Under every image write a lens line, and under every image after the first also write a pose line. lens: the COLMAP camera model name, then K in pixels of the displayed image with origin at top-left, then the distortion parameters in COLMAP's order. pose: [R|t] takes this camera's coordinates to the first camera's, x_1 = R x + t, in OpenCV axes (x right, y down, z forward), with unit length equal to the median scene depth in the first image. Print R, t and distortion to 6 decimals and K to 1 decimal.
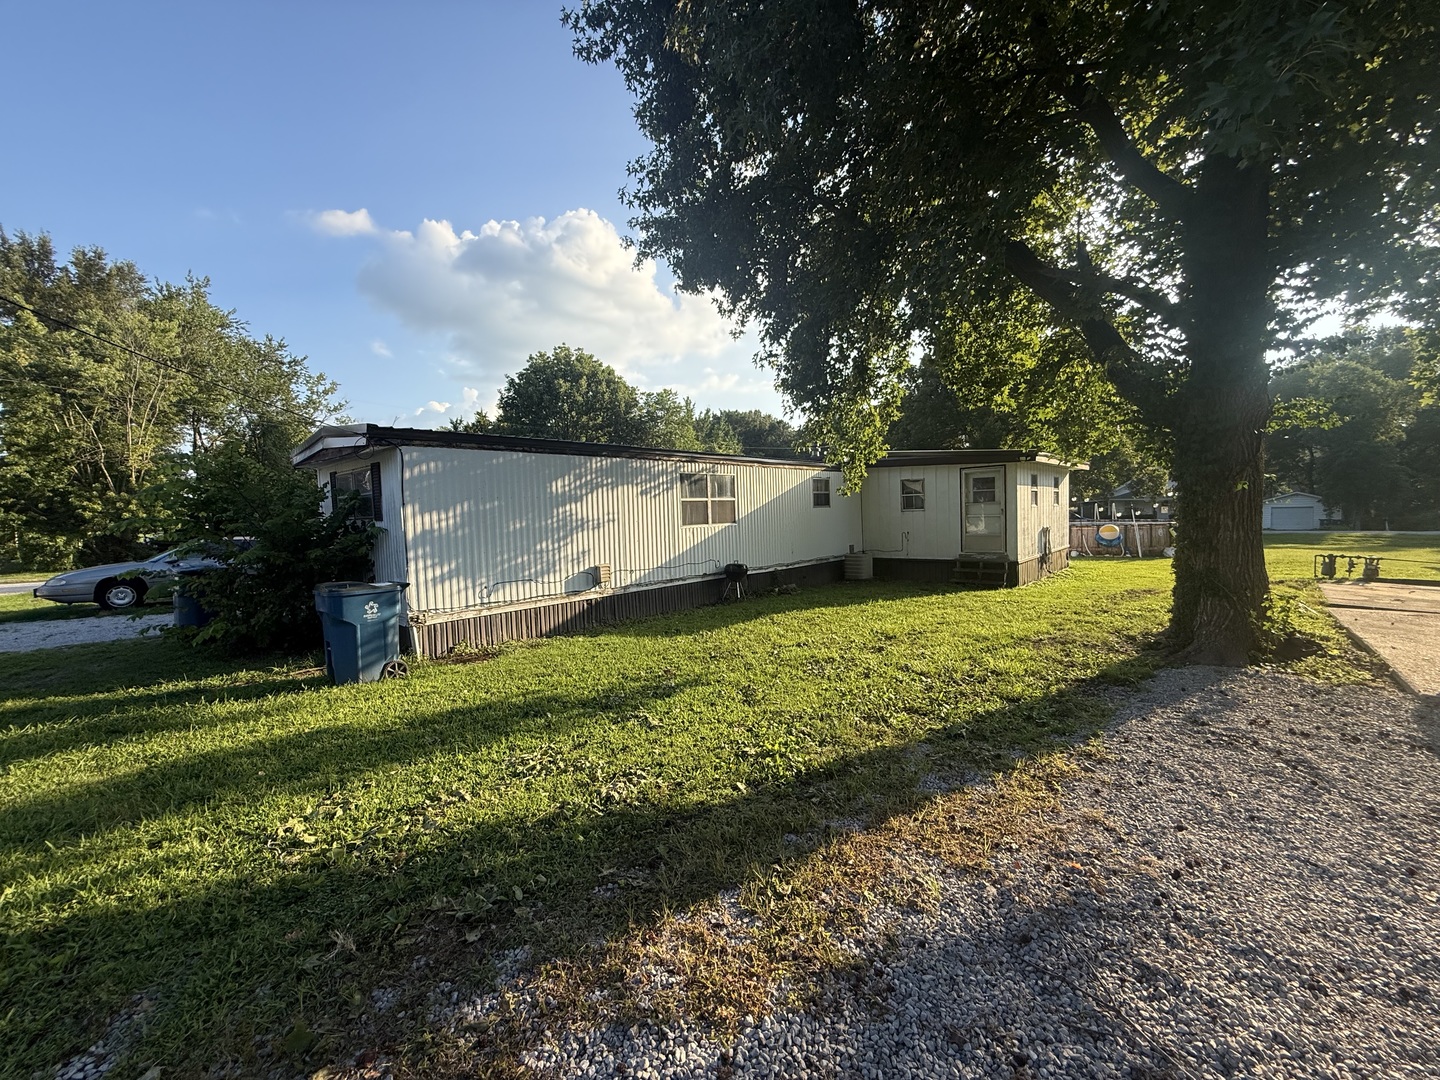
lens RADIAL K [[582.9, 0, 717.0], [0, 582.9, 533.4], [0, 0, 1]] dist [0.003220, -0.000374]
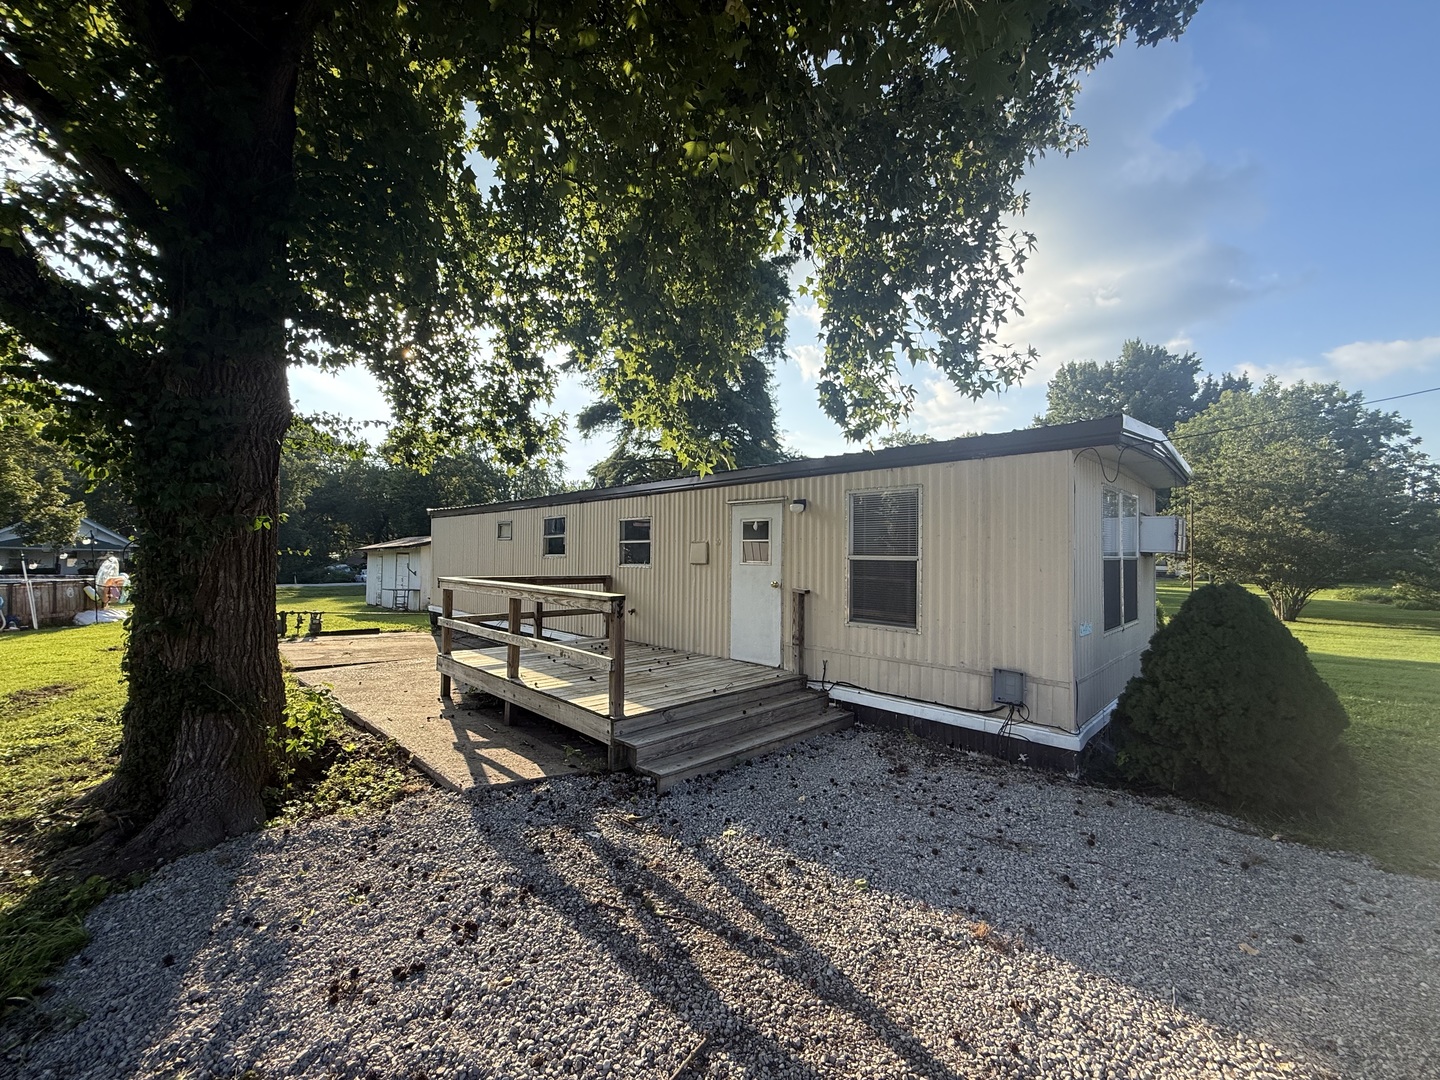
lens RADIAL K [[582.9, 0, 715.7], [0, 582.9, 548.3], [0, 0, 1]] dist [0.003220, -0.000374]
pose [[0.081903, 0.043071, 0.995709, 0.556490], [0.024676, 0.998672, -0.045229, -0.027757], [-0.996335, 0.028274, 0.080731, 0.801080]]
